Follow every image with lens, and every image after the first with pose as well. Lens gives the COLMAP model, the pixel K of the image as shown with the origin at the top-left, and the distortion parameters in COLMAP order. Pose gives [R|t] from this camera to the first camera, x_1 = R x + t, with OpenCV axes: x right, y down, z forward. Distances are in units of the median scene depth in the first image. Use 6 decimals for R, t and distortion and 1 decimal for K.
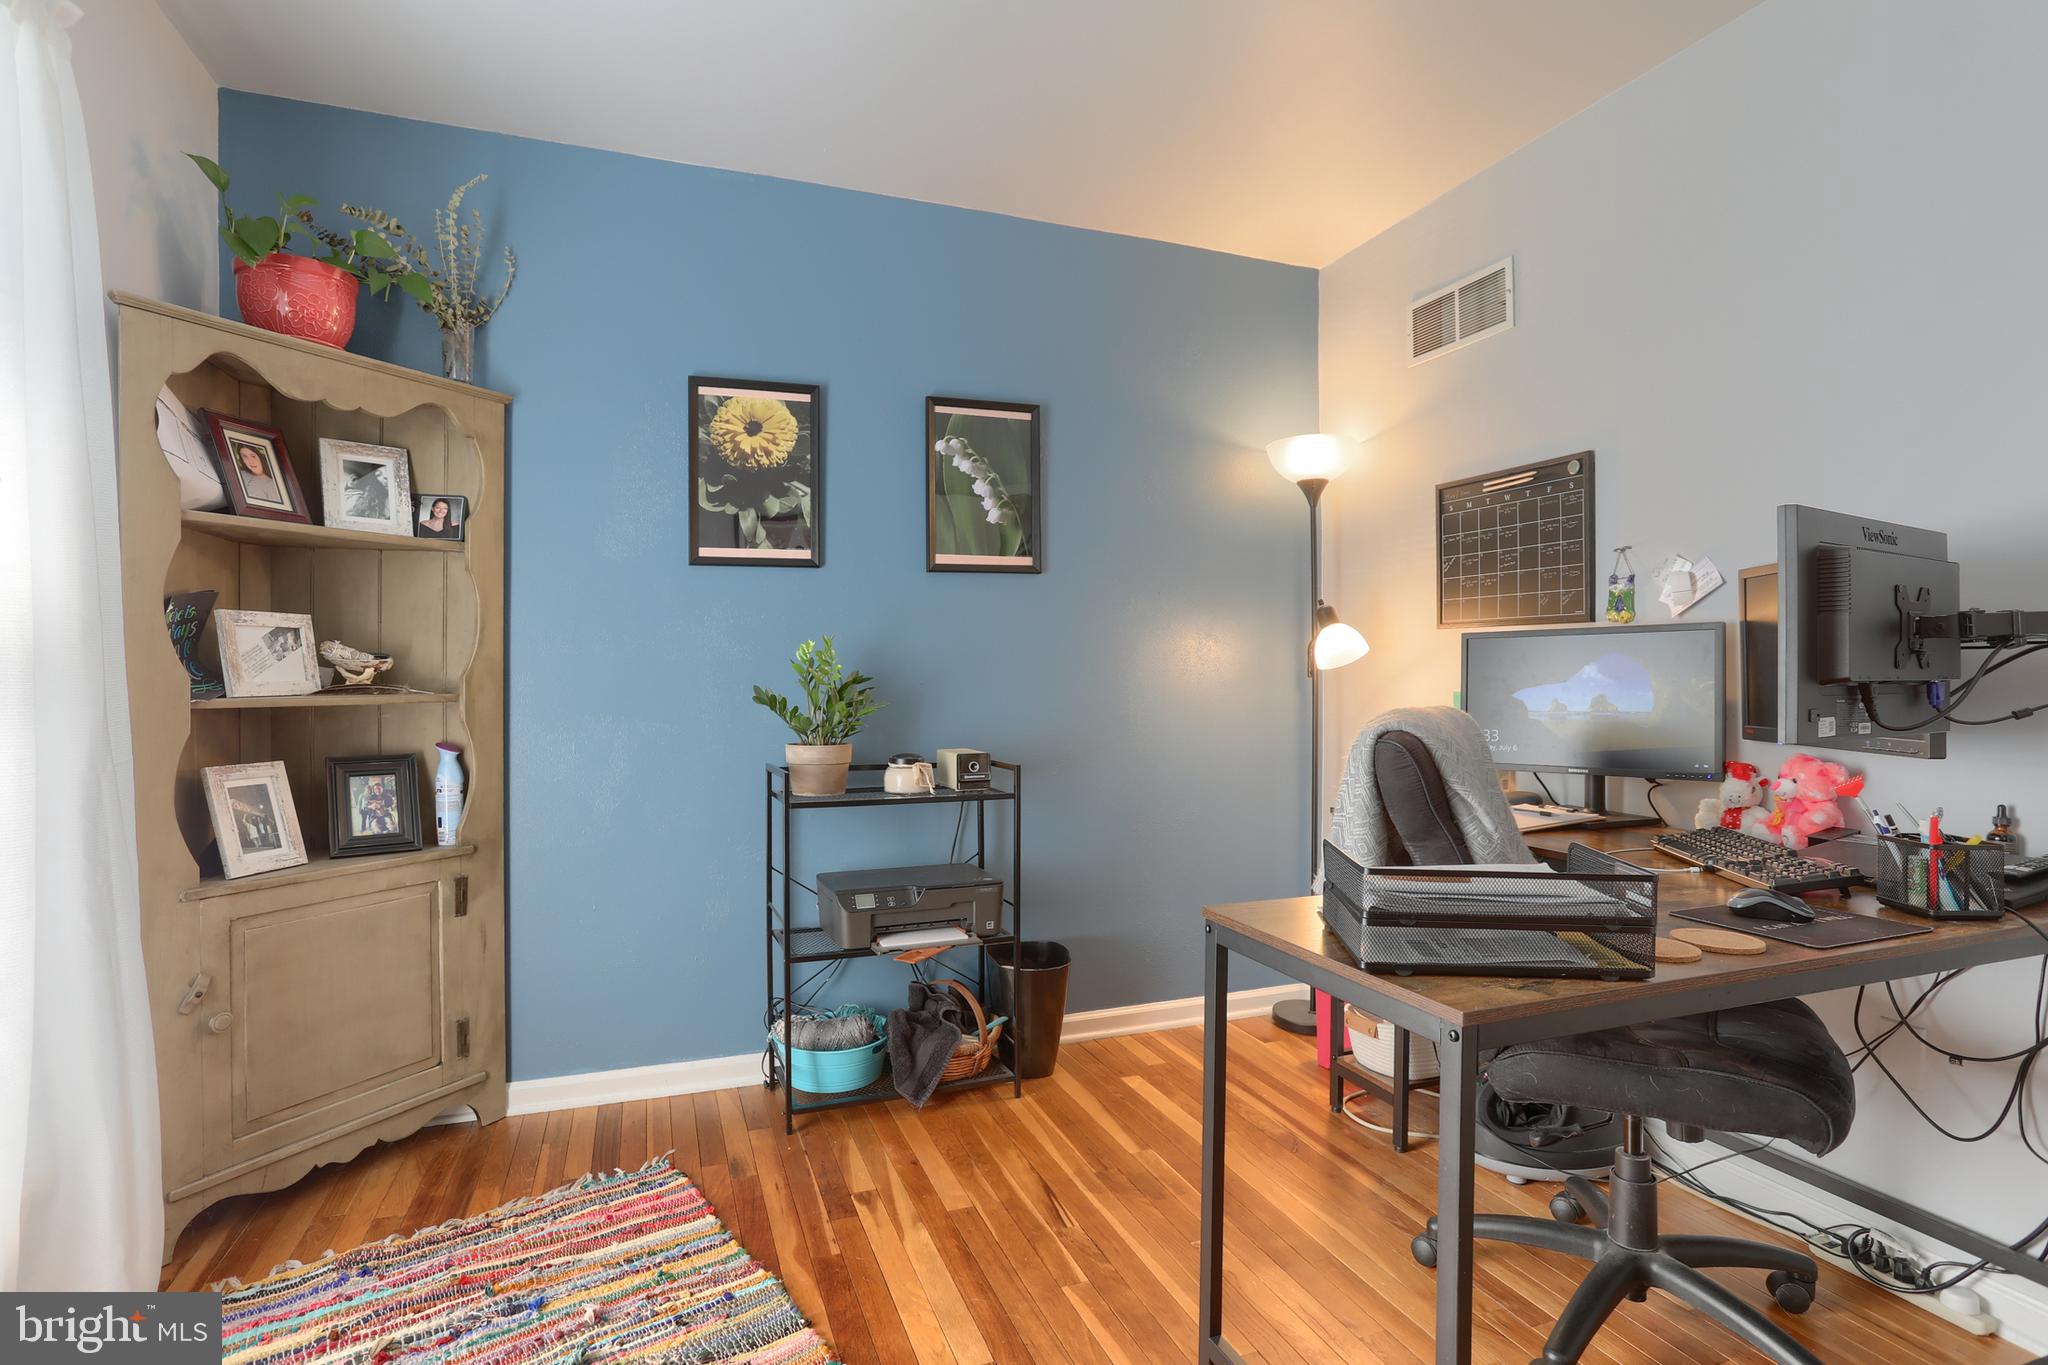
lens RADIAL K [[1022.6, 0, 1024.0], [0, 1022.6, 682.5], [0, 0, 1]] dist [-0.057458, 0.033845]
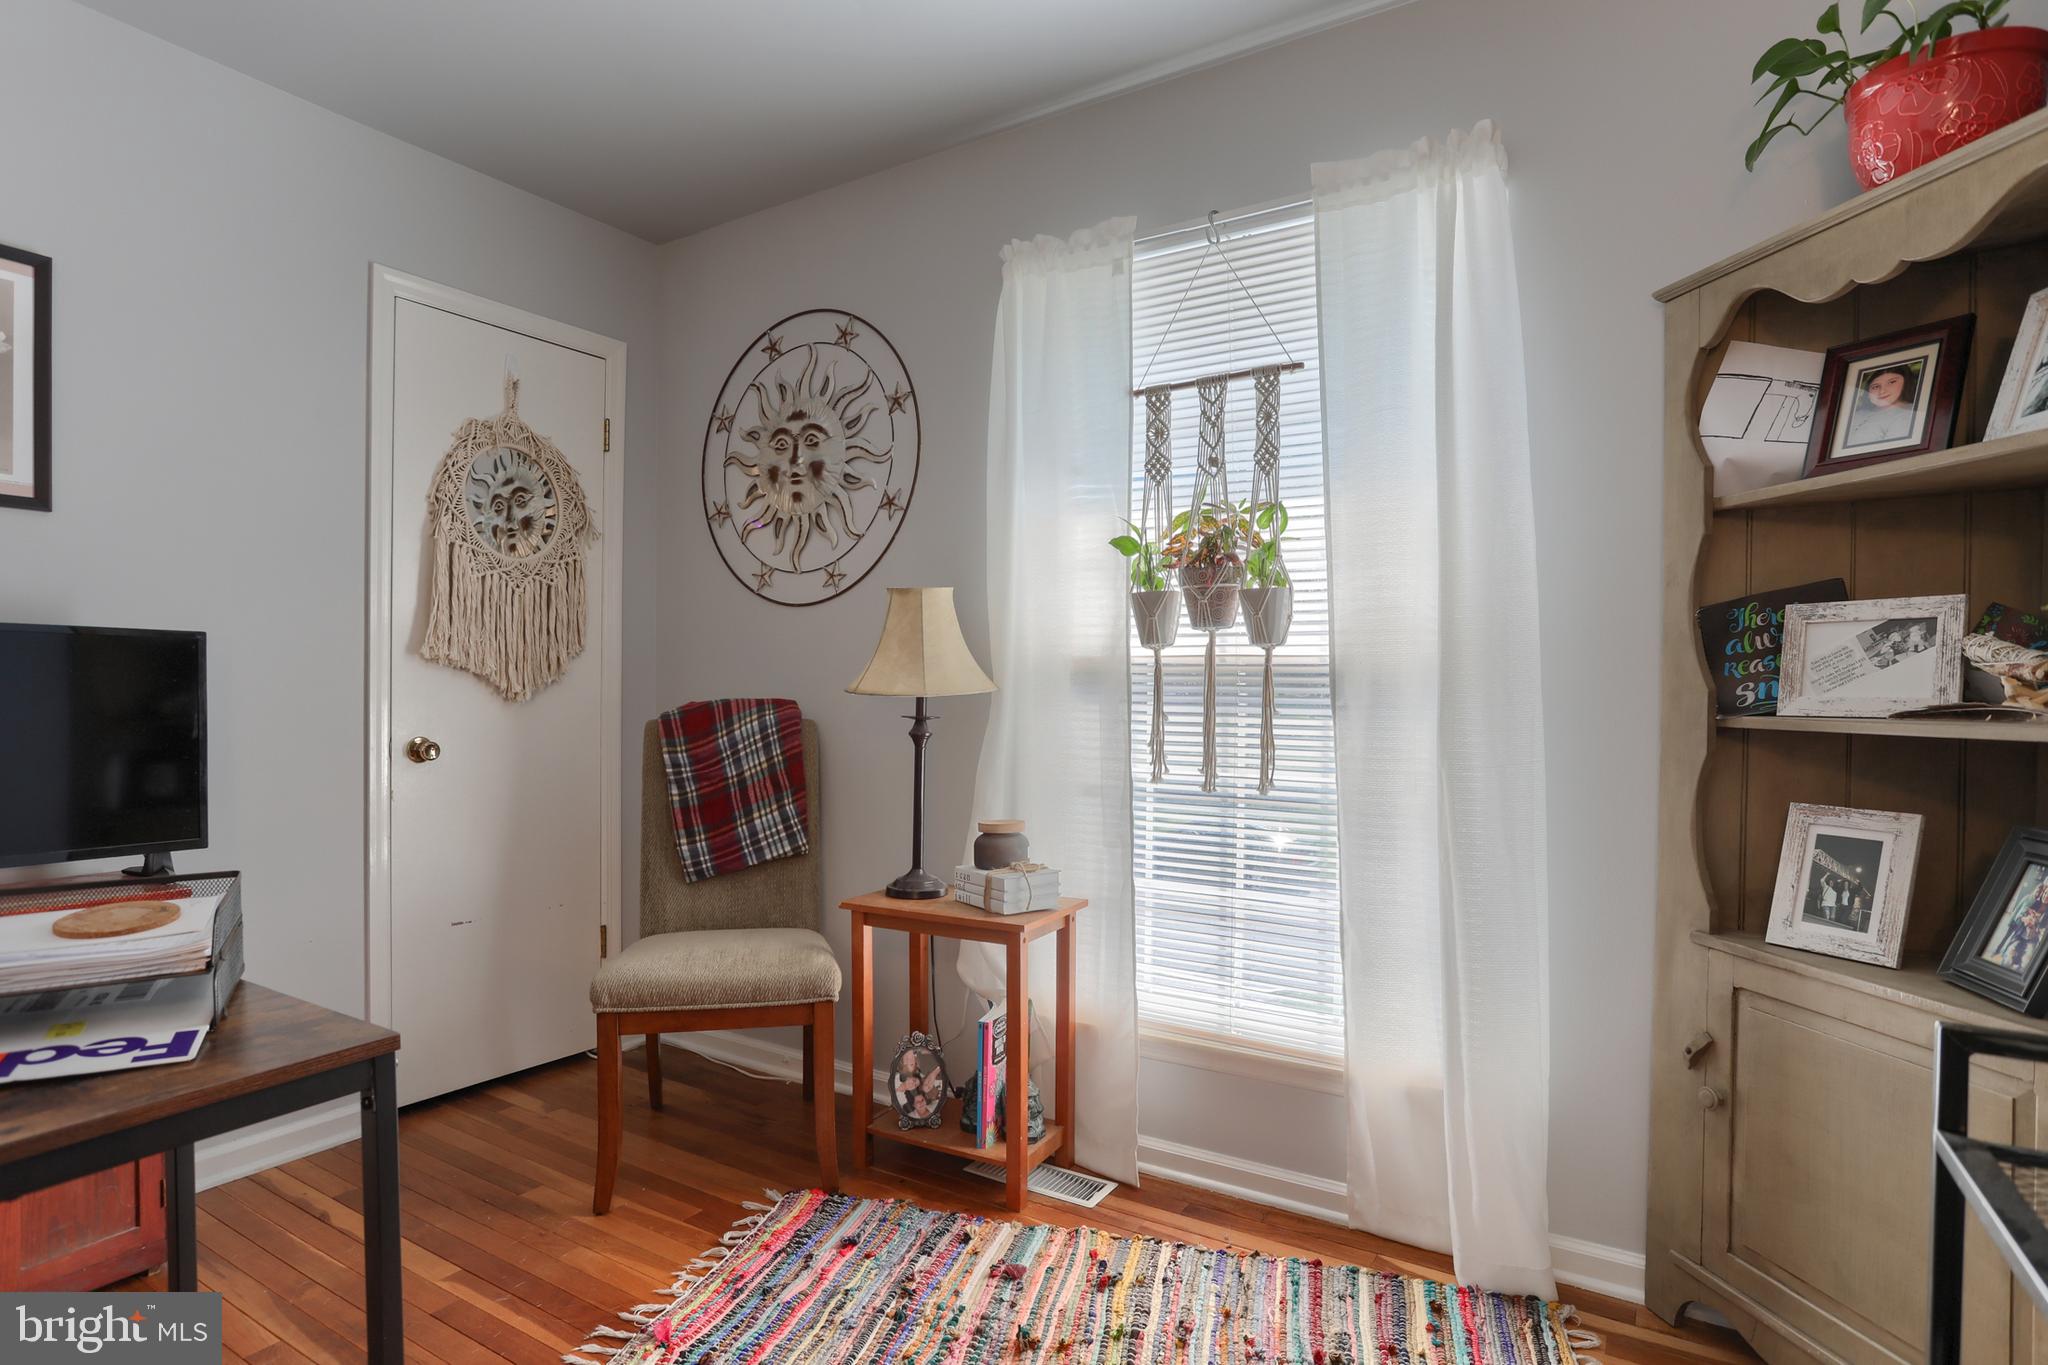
lens RADIAL K [[1059.9, 0, 1024.0], [0, 1059.9, 682.5], [0, 0, 1]] dist [0.000060, 0.000014]
pose [[-0.791001, -0.000815, -0.611815, 0.184045], [-0.004751, 0.999977, 0.004811, -0.012174], [0.611797, 0.006712, -0.790986, 1.227484]]
